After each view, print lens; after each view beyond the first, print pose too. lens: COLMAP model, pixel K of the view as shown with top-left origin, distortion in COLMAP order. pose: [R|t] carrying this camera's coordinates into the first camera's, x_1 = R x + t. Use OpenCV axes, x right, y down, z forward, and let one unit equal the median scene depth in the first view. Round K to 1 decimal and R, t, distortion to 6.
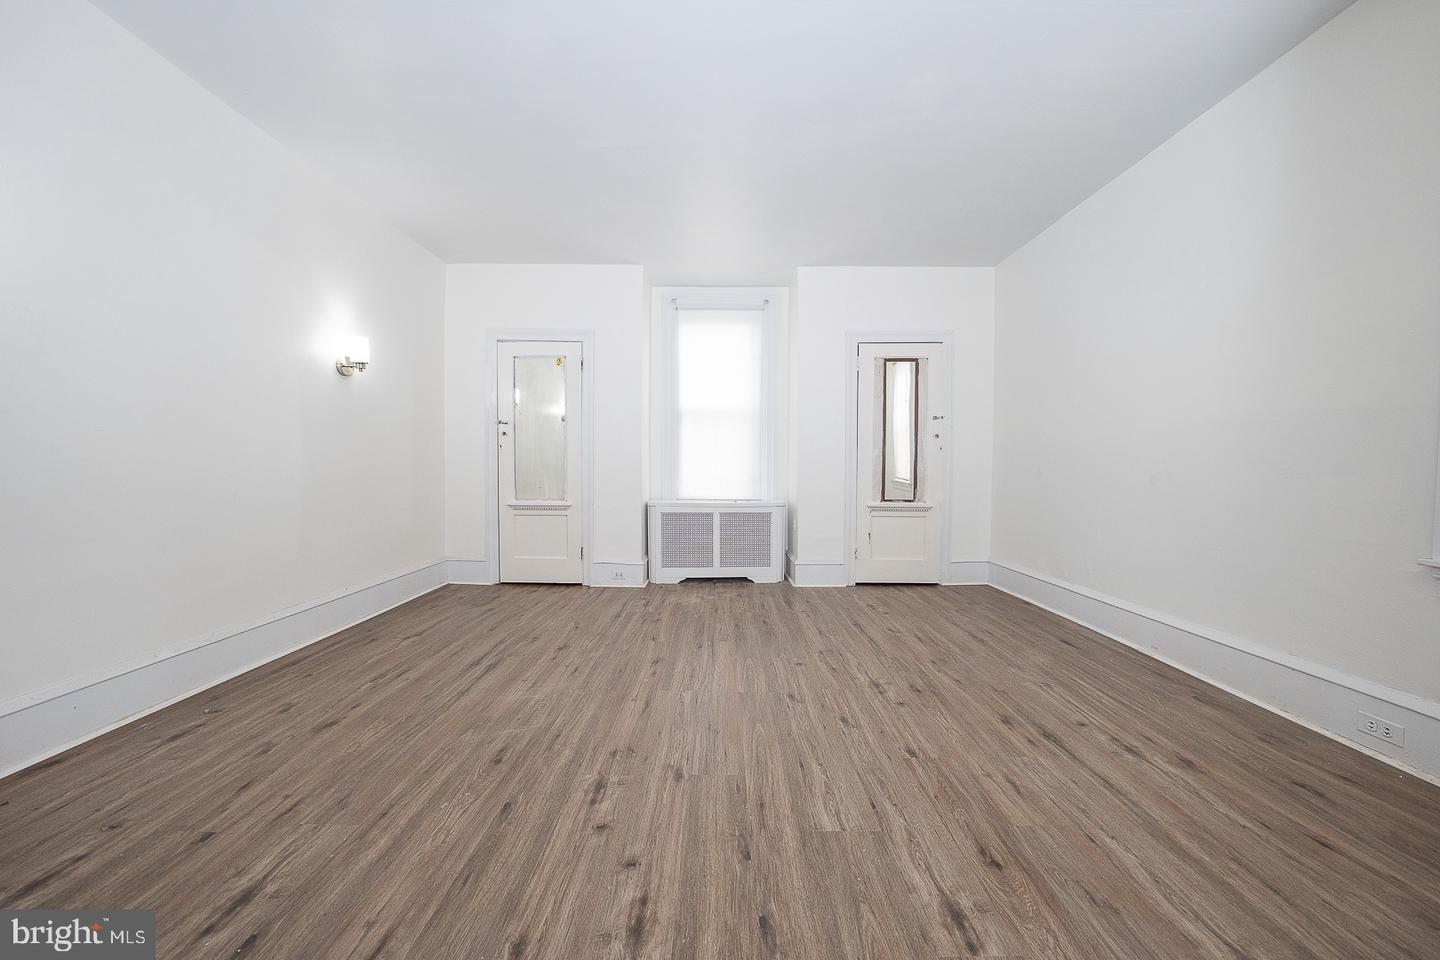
lens RADIAL K [[495.4, 0, 721.7], [0, 495.4, 474.8], [0, 0, 1]] dist [-0.030039, 0.006952]
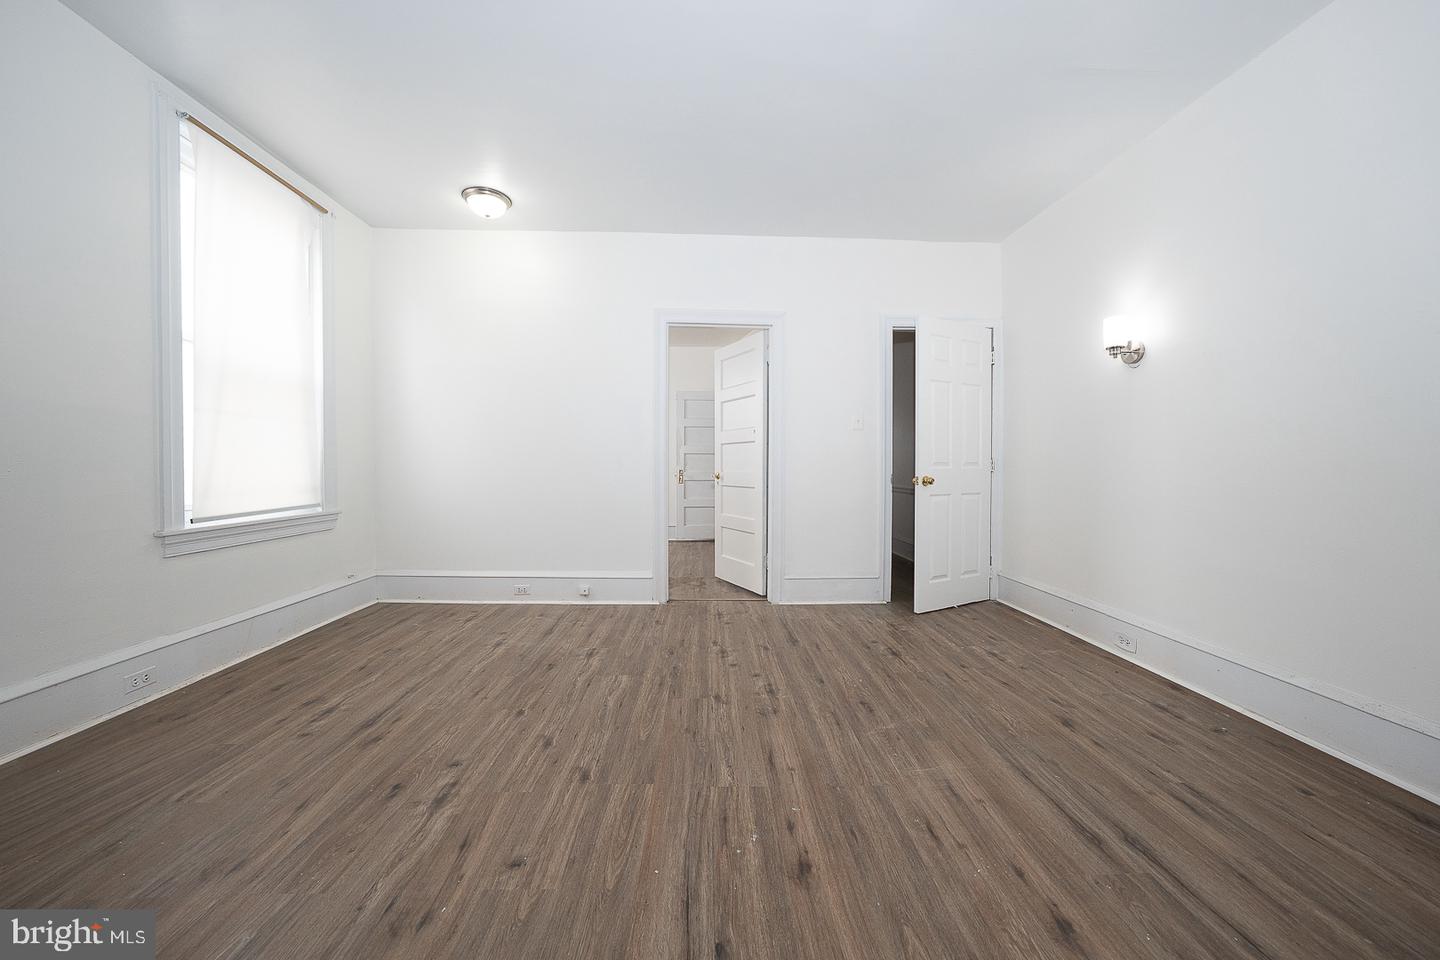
lens RADIAL K [[495.4, 0, 721.7], [0, 495.4, 474.8], [0, 0, 1]] dist [-0.030039, 0.006952]
pose [[-0.999425, -0.007603, -0.033048, -0.046073], [-0.008940, 0.999140, 0.040497, -0.046584], [0.032712, 0.040769, -0.998633, 2.101840]]
